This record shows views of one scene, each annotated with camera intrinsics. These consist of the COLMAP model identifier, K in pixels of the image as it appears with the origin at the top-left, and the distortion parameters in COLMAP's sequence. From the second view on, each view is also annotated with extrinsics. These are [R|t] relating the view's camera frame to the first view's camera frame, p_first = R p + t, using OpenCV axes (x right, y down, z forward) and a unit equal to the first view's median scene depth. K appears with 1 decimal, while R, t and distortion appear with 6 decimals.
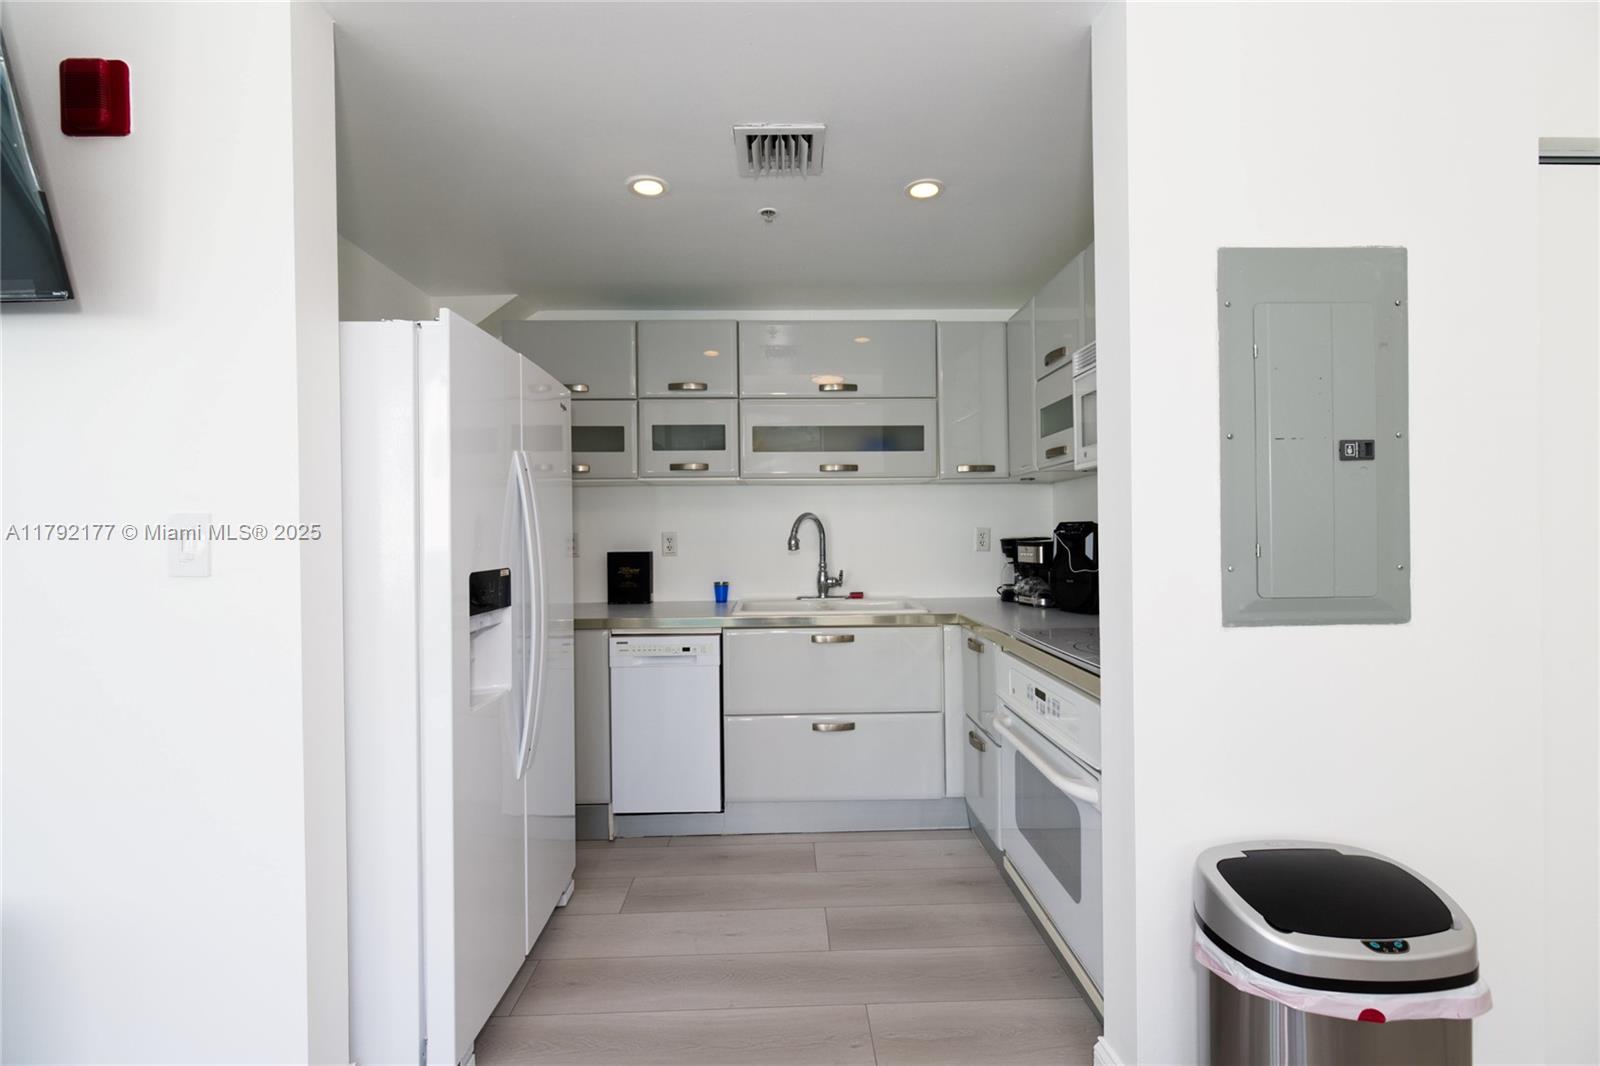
lens RADIAL K [[680.2, 0, 800.0], [0, 680.2, 533.0], [0, 0, 1]] dist [0.004484, -0.003707]
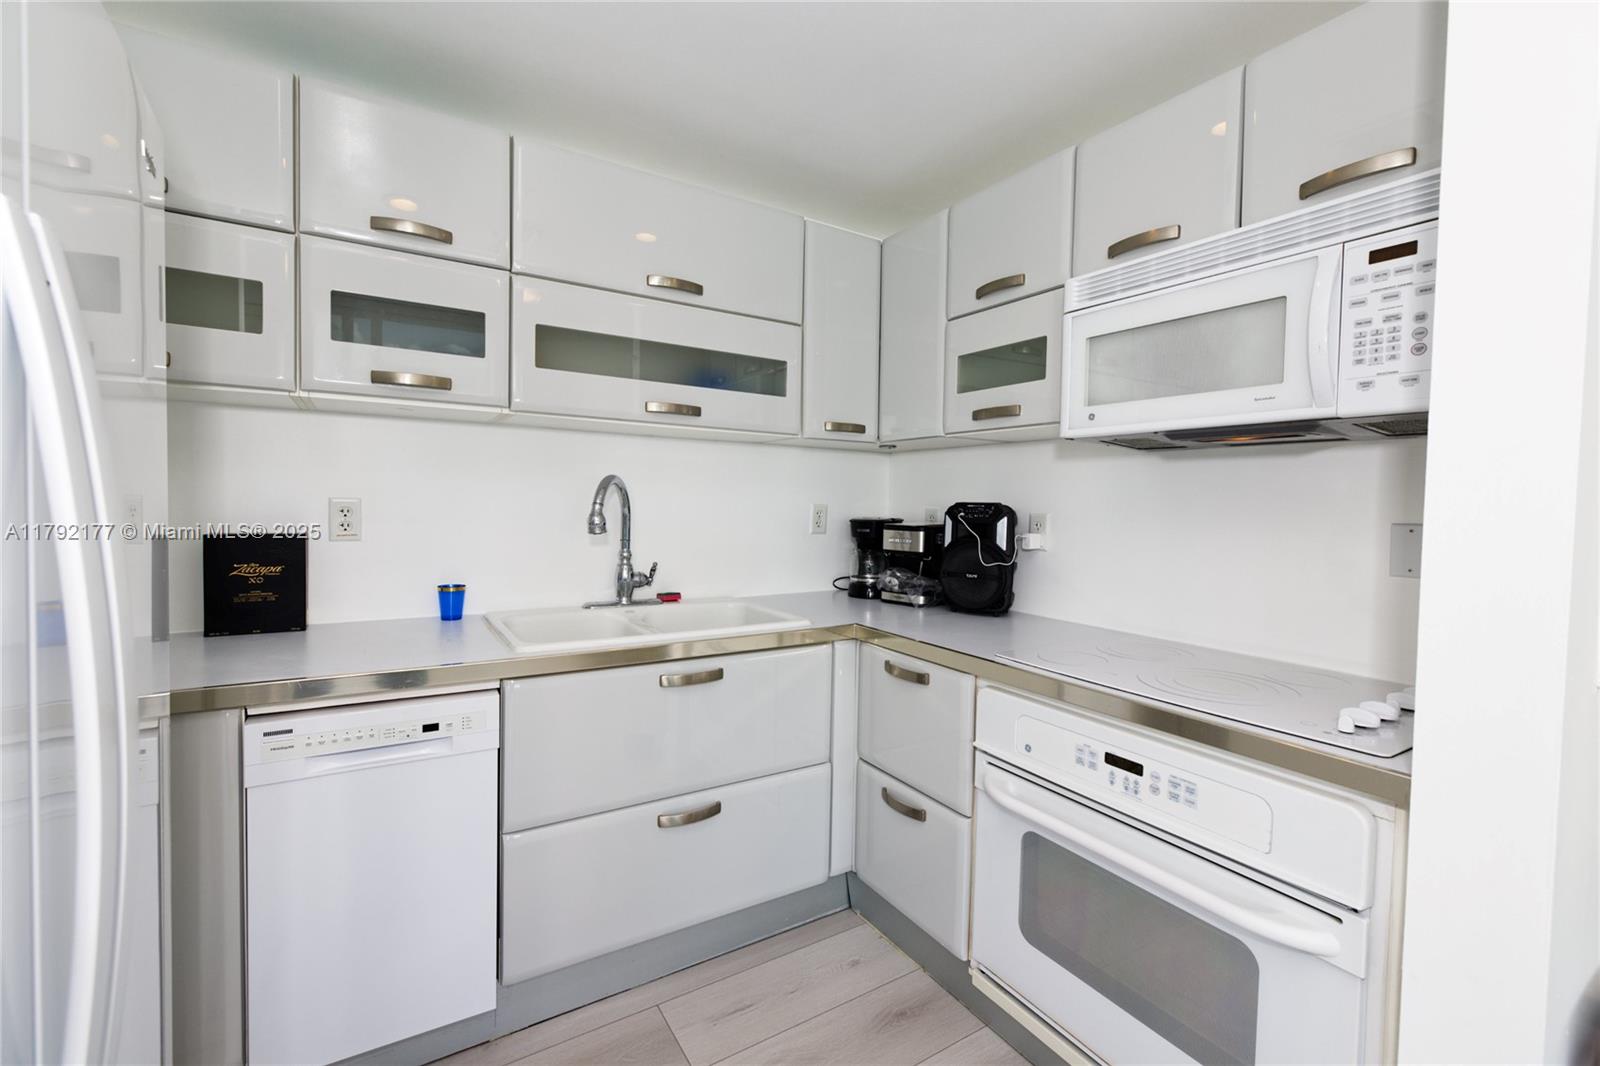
lens RADIAL K [[680.1, 0, 801.3], [0, 680.1, 526.4], [0, 0, 1]] dist [-0.000584, -0.000421]
pose [[0.862405, 0.009749, 0.506125, -0.168597], [-0.028841, 0.999137, 0.029898, -0.005927], [-0.505397, -0.040381, 0.861942, 0.371487]]
